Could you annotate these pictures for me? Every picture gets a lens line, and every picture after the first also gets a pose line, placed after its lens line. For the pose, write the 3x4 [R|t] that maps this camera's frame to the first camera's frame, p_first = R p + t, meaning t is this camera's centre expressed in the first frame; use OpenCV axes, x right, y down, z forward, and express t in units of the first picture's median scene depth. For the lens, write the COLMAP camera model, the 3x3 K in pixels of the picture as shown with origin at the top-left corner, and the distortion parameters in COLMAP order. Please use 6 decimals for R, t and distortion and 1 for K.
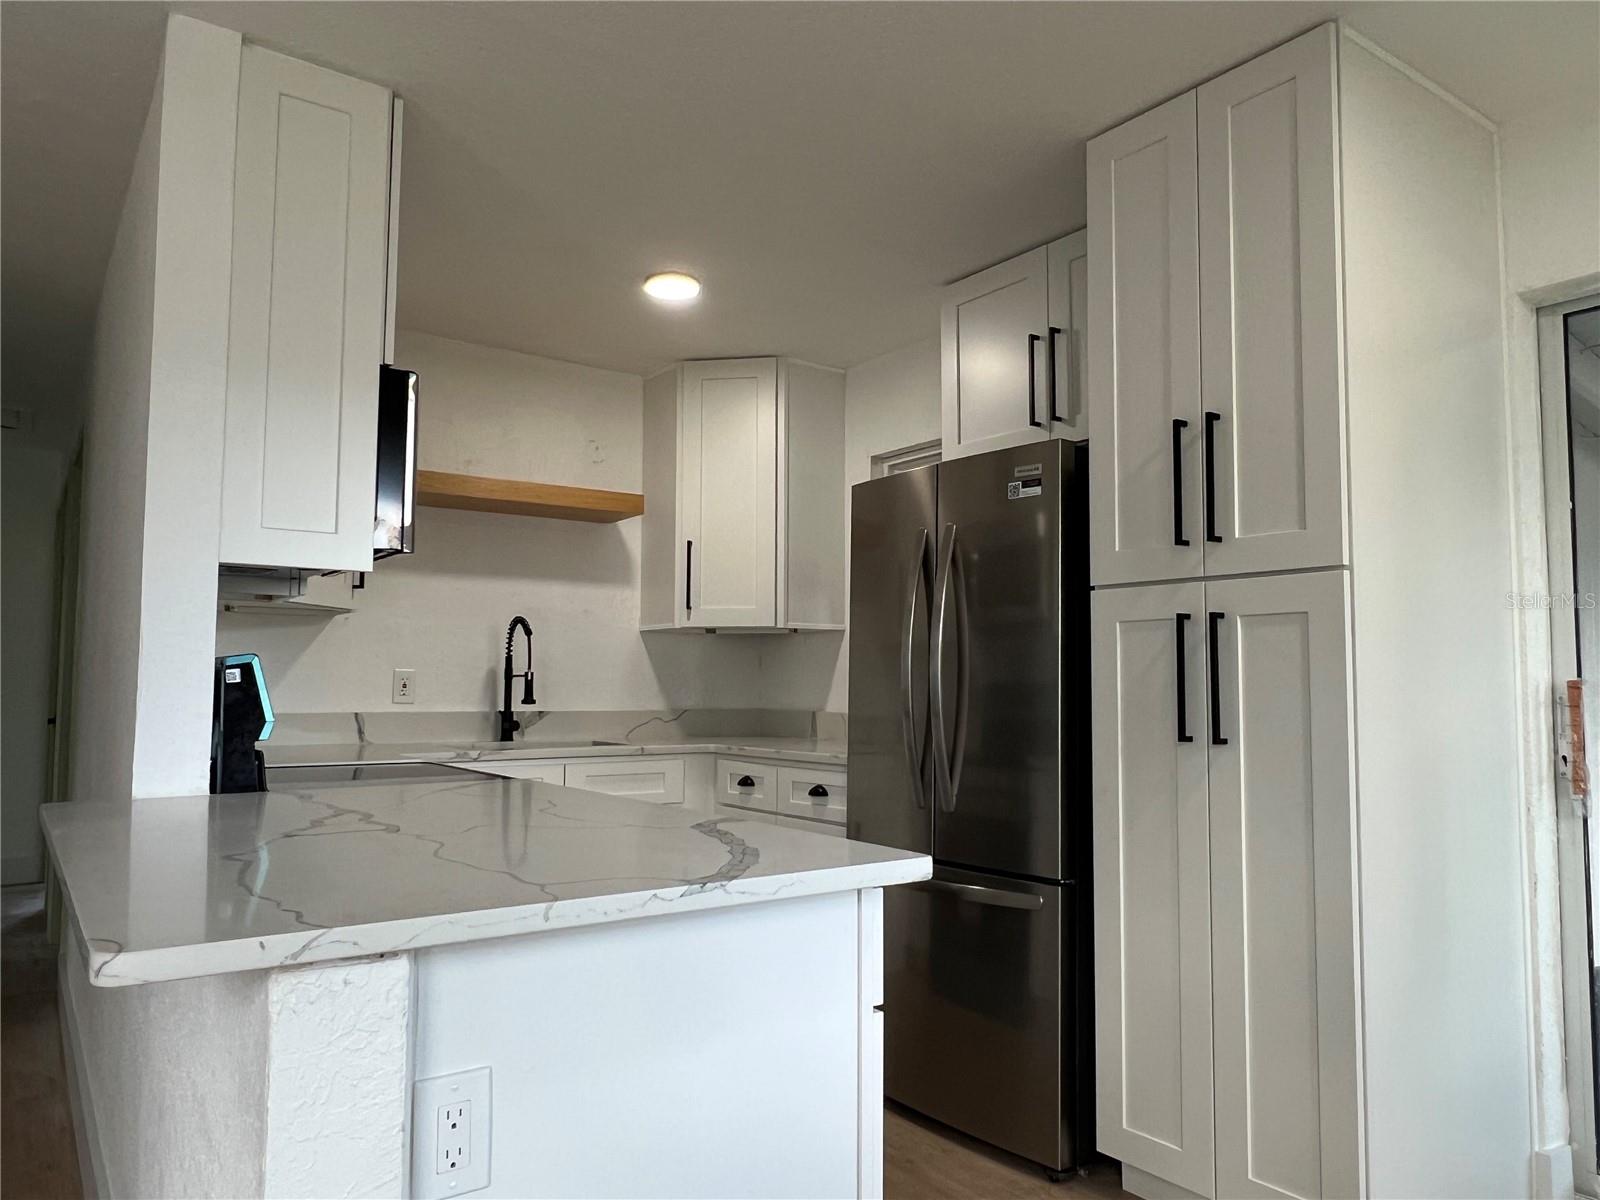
lens RADIAL K [[1111.9, 0, 795.5], [0, 1111.9, 609.3], [0, 0, 1]] dist [0.006524, -0.008037]
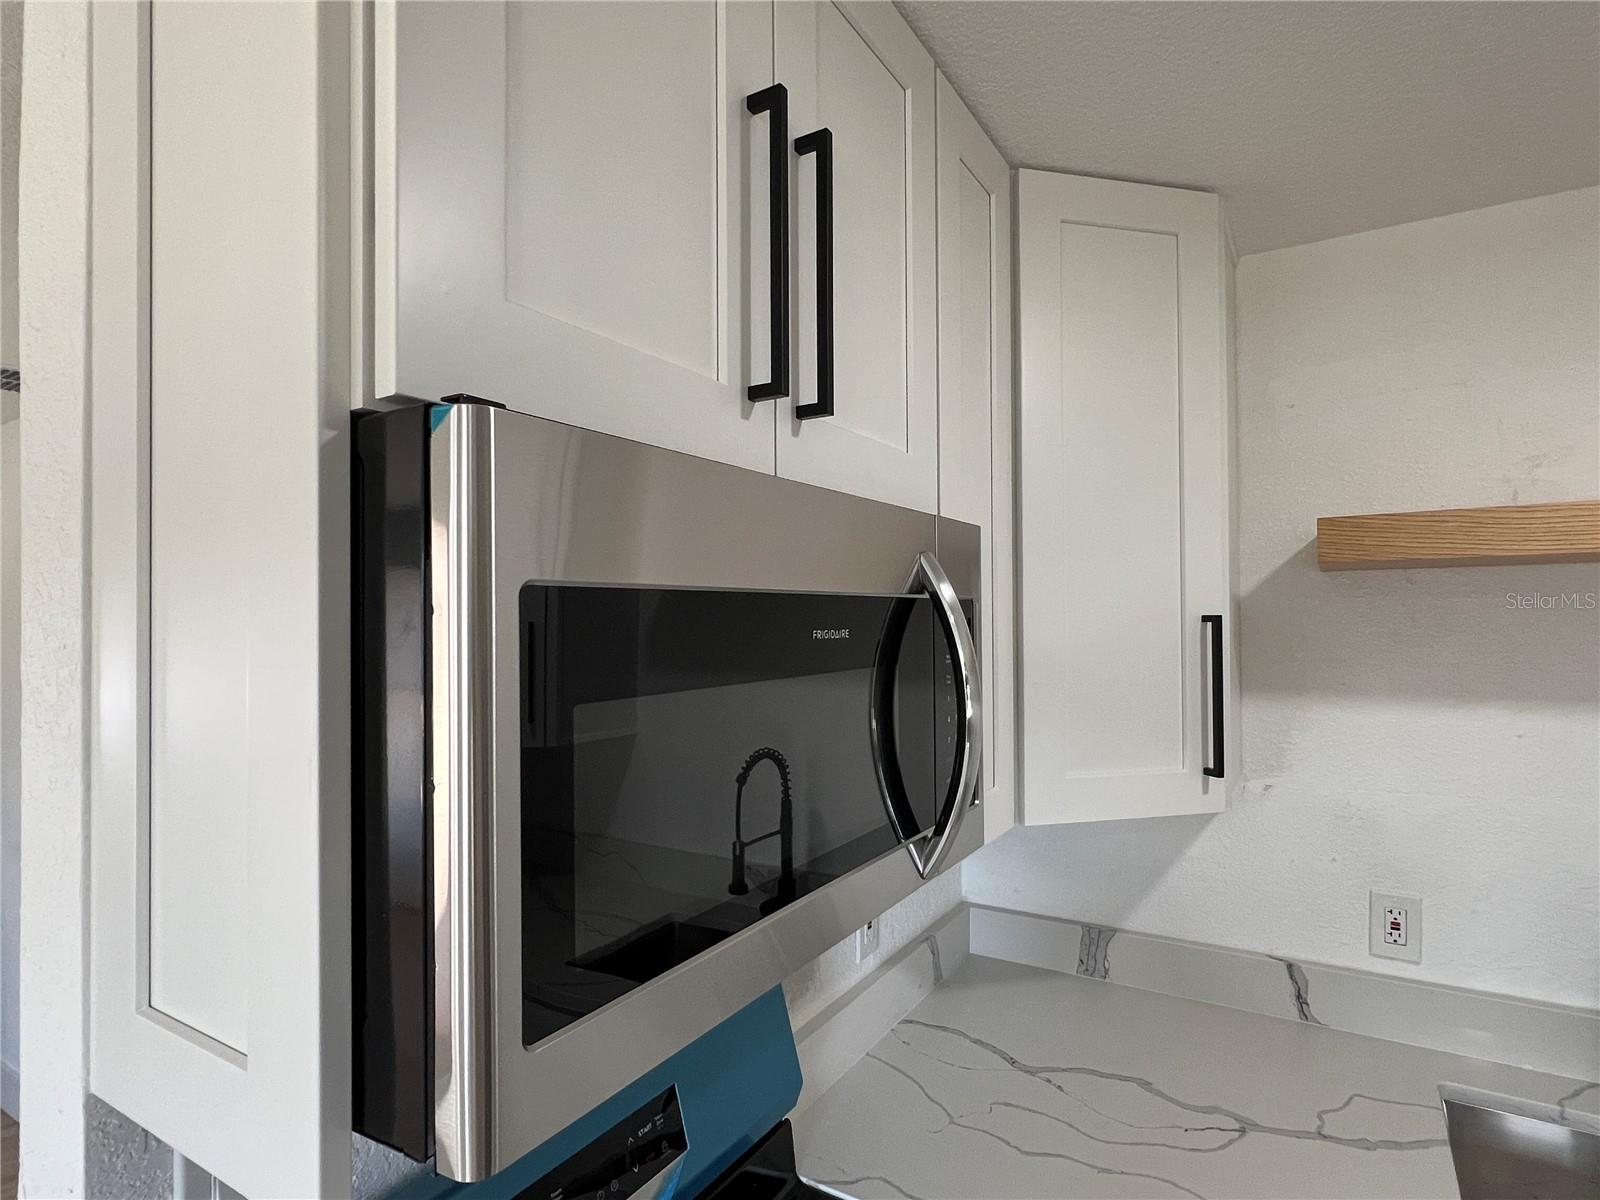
lens RADIAL K [[857.5, 0, 805.8], [0, 857.5, 603.6], [0, 0, 1]] dist [-0.001642, 0.000808]
pose [[0.392542, -0.019856, -0.919520, -0.127842], [0.071597, 0.997393, 0.009027, -0.140434], [0.916943, -0.069379, 0.392940, 0.835789]]
